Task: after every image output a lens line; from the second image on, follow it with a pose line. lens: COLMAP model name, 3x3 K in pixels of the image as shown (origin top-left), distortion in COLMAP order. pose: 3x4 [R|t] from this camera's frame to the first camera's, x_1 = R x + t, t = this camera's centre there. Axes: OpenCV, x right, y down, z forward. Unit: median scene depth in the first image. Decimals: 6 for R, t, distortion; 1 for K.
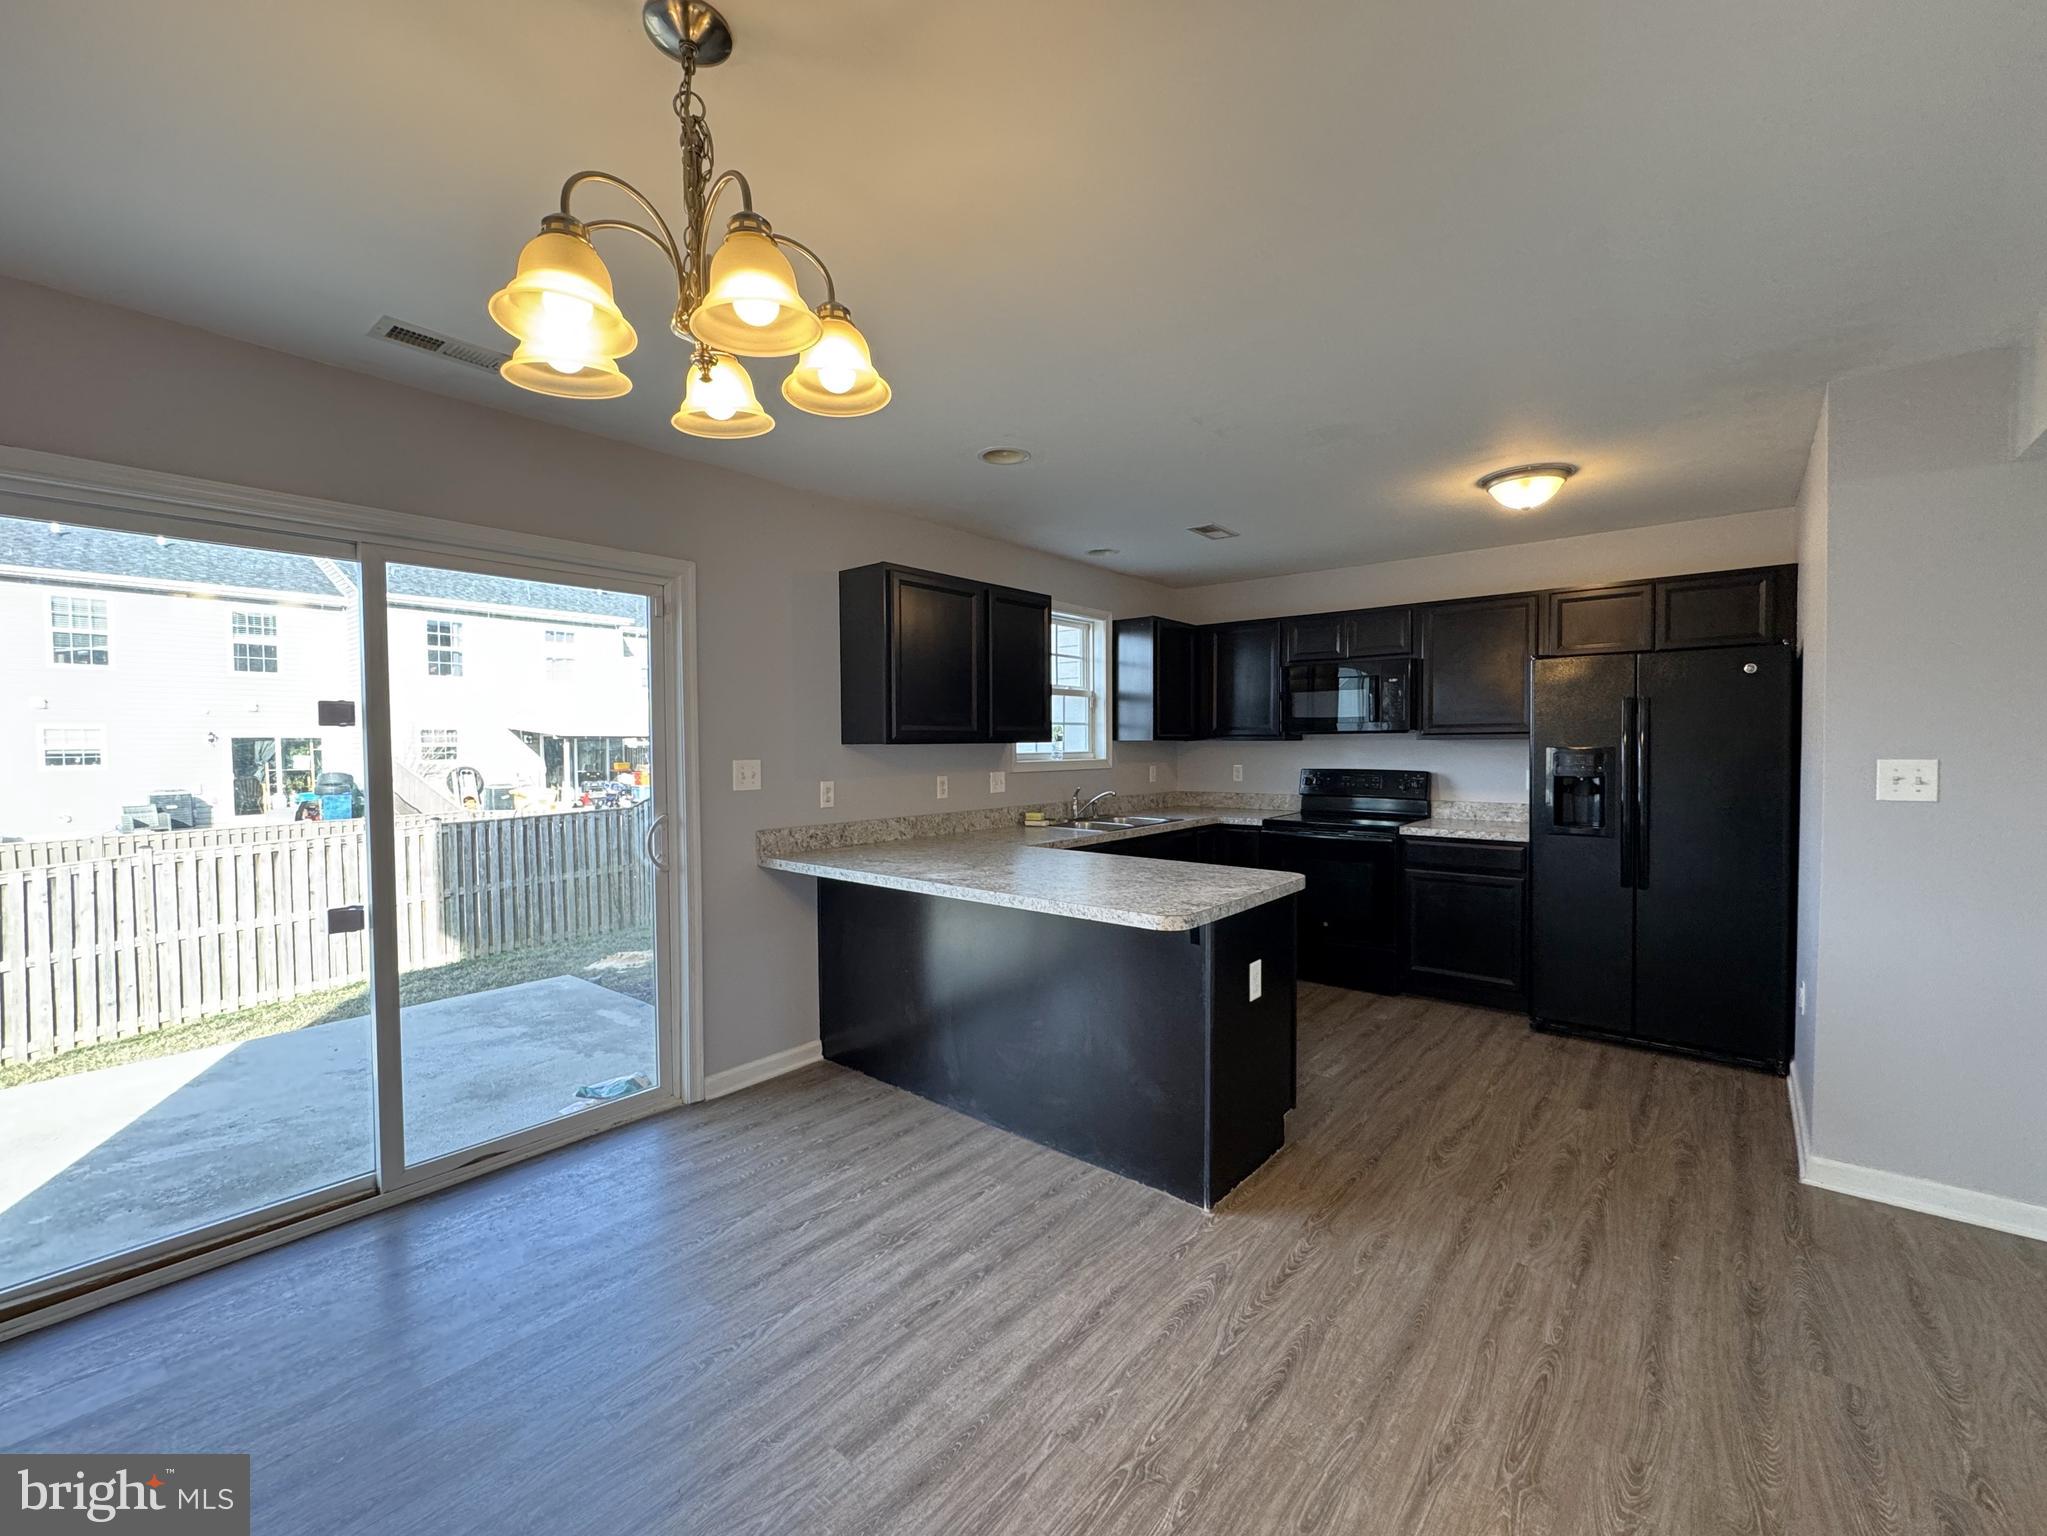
lens RADIAL K [[834.5, 0, 1023.5], [0, 834.5, 768.0], [0, 0, 1]] dist [-0.000435, -0.000112]
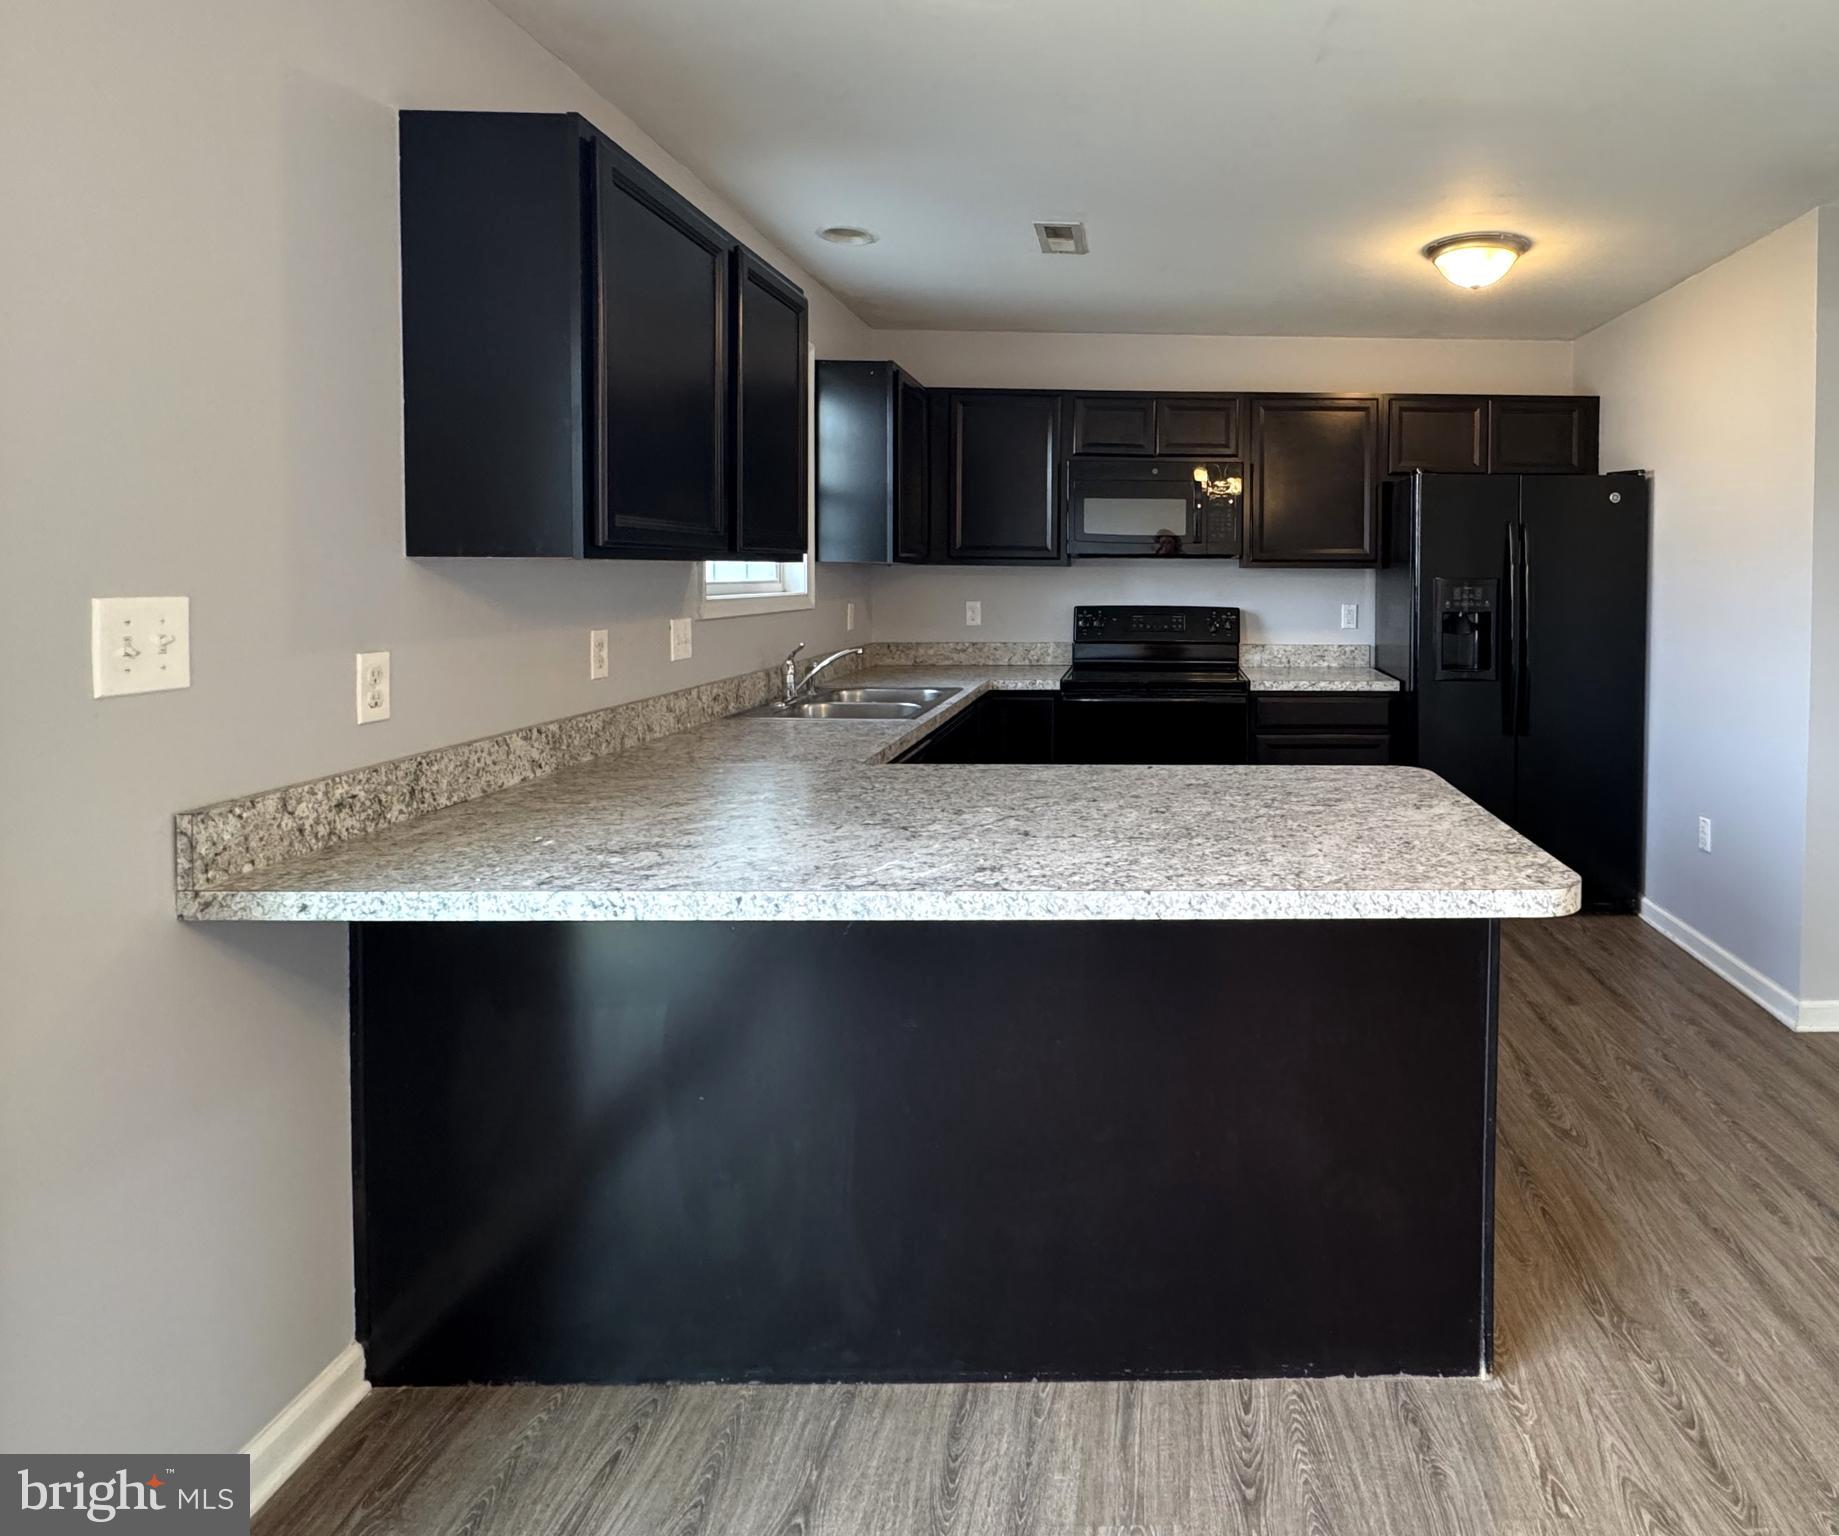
lens RADIAL K [[960.4, 0, 920.0], [0, 960.4, 599.7], [0, 0, 1]] dist [-0.000979, 0.000171]
pose [[0.748168, -0.005707, 0.663484, -0.345614], [0.008330, 0.999965, -0.000792, -0.005720], [-0.663457, 0.006120, 0.748190, 0.518079]]
